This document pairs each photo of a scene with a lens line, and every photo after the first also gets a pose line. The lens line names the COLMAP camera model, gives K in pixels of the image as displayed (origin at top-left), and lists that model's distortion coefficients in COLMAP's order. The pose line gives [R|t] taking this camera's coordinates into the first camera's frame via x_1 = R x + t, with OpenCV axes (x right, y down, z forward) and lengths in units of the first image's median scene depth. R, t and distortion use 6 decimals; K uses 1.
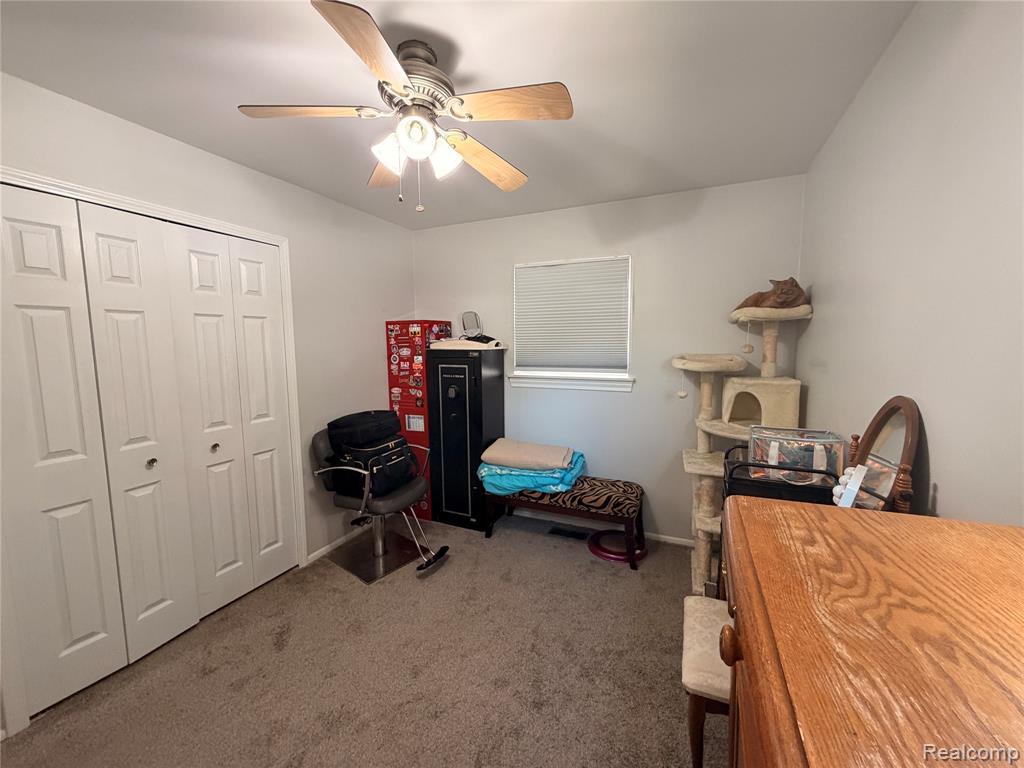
lens RADIAL K [[406.8, 0, 506.3], [0, 406.8, 381.1], [0, 0, 1]] dist [-0.000702, 0.000162]
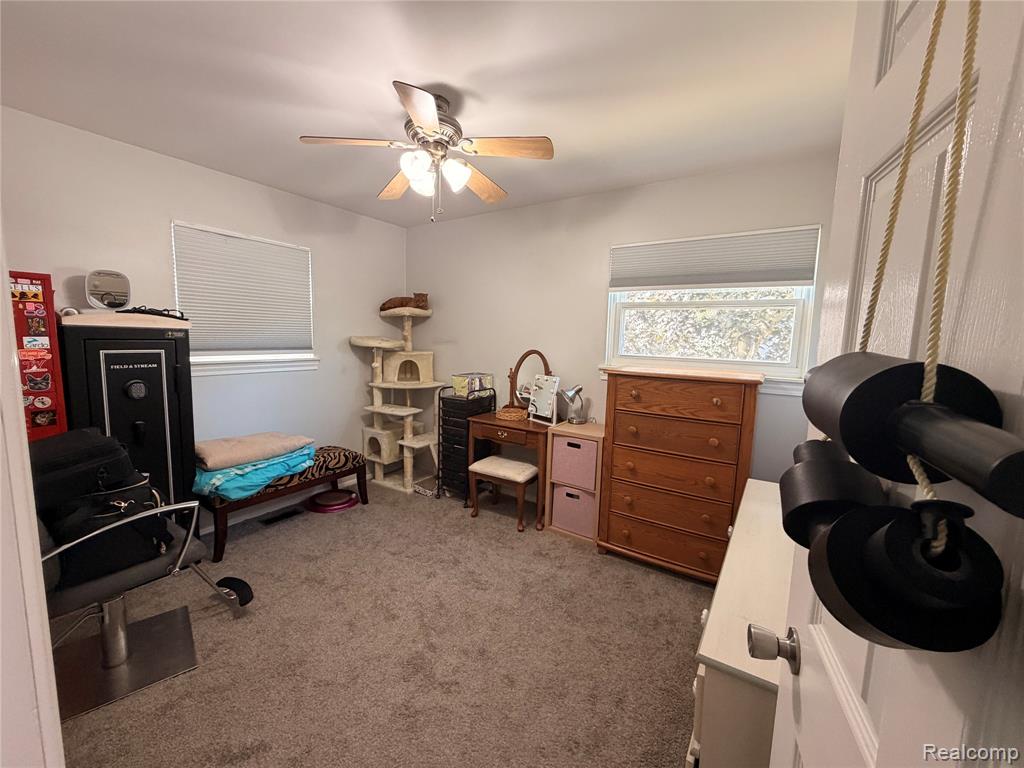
lens RADIAL K [[406.8, 0, 506.9], [0, 406.8, 383.3], [0, 0, 1]] dist [-0.000702, 0.000162]
pose [[0.161158, -0.102869, 0.981553, -0.757395], [0.070503, 0.993212, 0.092515, -0.003387], [-0.984407, 0.054293, 0.167317, 0.293819]]
